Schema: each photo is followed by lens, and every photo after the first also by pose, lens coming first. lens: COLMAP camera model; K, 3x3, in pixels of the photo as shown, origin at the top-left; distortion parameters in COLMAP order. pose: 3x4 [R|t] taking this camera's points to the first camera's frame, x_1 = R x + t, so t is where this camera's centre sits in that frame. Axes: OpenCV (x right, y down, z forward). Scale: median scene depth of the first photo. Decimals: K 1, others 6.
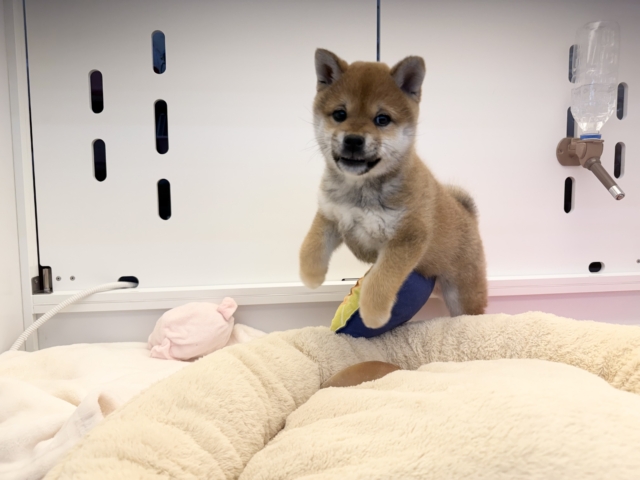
lens RADIAL K [[470.9, 0, 320.0], [0, 470.9, 240.0], [0, 0, 1]] dist [-0.022010, -0.003086]
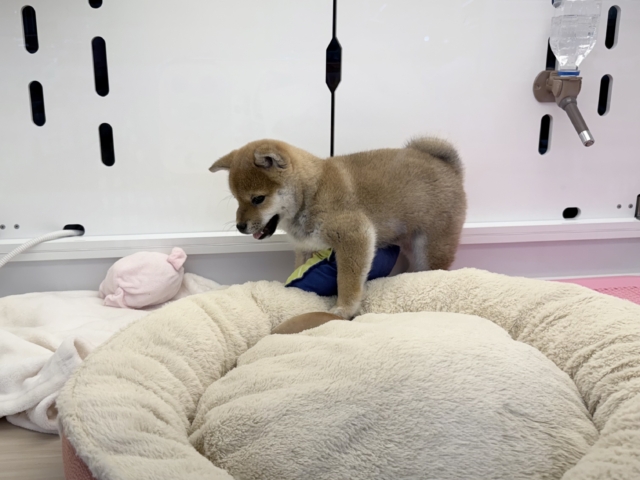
lens RADIAL K [[870.3, 0, 320.0], [0, 870.3, 240.0], [0, 0, 1]] dist [0.005277, -0.012776]
pose [[0.999646, 0.008003, 0.025366, 0.064822], [-0.012777, 0.980902, 0.194082, -0.272651], [-0.023329, -0.194337, 0.980657, -0.872242]]
